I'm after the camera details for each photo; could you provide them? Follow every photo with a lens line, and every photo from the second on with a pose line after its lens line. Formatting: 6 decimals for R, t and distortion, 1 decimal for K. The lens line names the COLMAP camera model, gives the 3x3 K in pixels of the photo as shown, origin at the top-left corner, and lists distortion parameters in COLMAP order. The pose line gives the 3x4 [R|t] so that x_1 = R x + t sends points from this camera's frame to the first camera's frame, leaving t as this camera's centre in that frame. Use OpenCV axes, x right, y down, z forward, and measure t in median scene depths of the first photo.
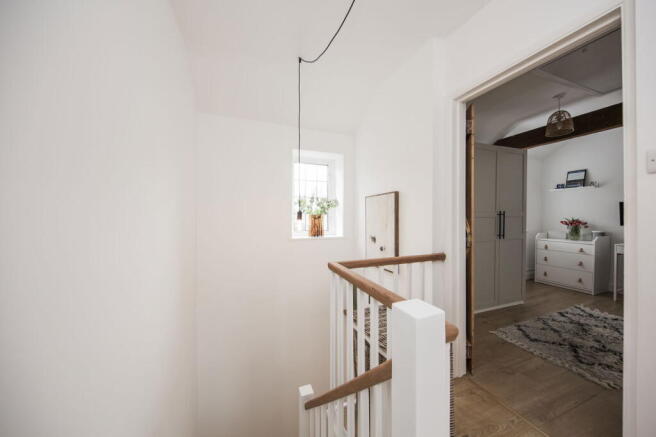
lens RADIAL K [[222.3, 0, 333.3], [0, 222.3, 218.1], [0, 0, 1]] dist [-0.000120, -0.000034]
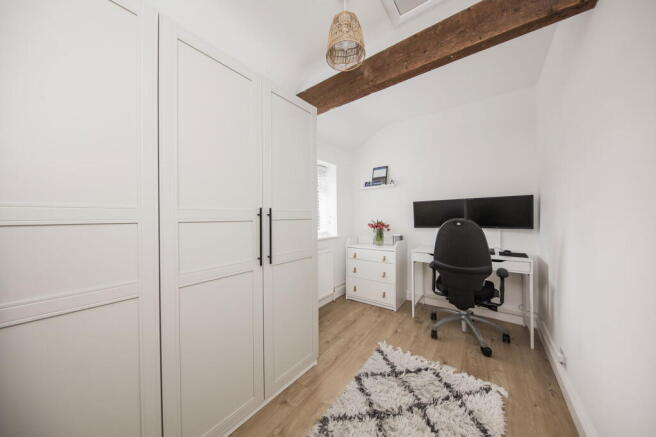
lens RADIAL K [[211.8, 0, 330.6], [0, 211.8, 219.0], [0, 0, 1]] dist [-0.000578, -0.000080]
pose [[0.839454, -0.008890, 0.543358, 0.474608], [0.014230, 0.999883, -0.005625, -0.002666], [-0.543245, 0.012454, 0.839482, 0.405225]]
